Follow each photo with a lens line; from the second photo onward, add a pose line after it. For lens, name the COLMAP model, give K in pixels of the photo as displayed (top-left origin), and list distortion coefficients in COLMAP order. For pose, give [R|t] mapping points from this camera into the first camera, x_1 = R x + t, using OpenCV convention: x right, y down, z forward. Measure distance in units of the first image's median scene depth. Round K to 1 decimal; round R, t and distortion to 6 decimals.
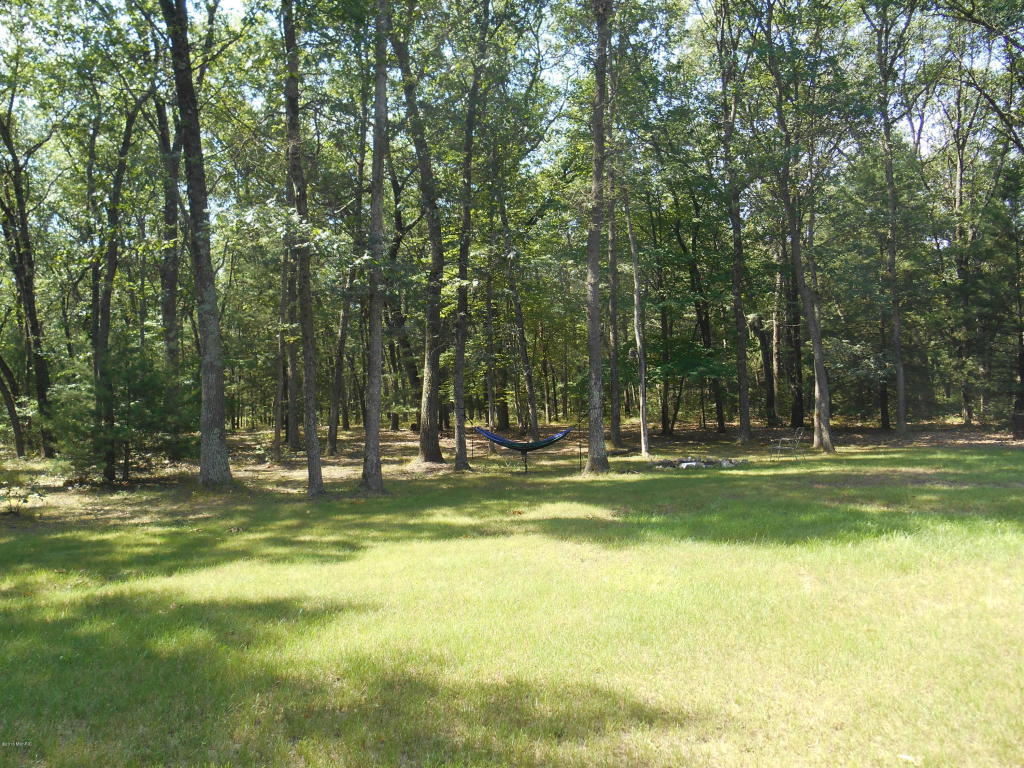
lens RADIAL K [[803.4, 0, 512.5], [0, 803.4, 399.1], [0, 0, 1]] dist [-0.051787, 0.002188]
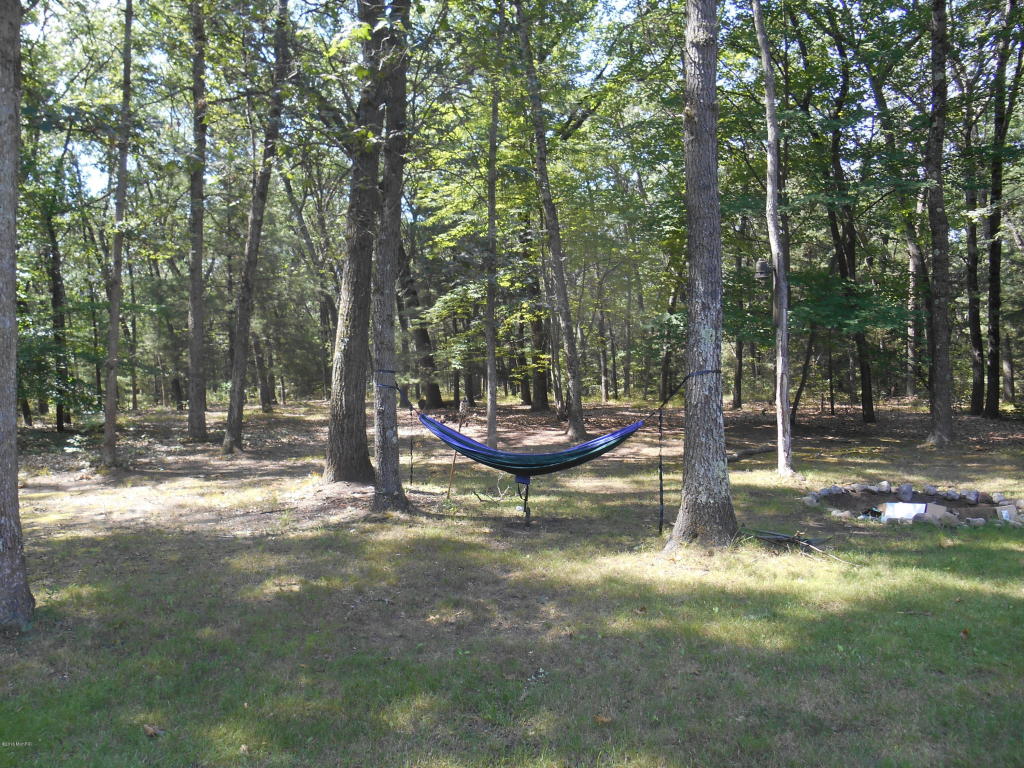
lens RADIAL K [[803.4, 0, 512.5], [0, 803.4, 399.1], [0, 0, 1]] dist [-0.051787, 0.002188]
pose [[0.996946, 0.015428, -0.076559, 0.022753], [-0.013100, 0.999439, 0.030815, 0.007386], [0.076992, -0.029718, 0.996589, 0.332284]]
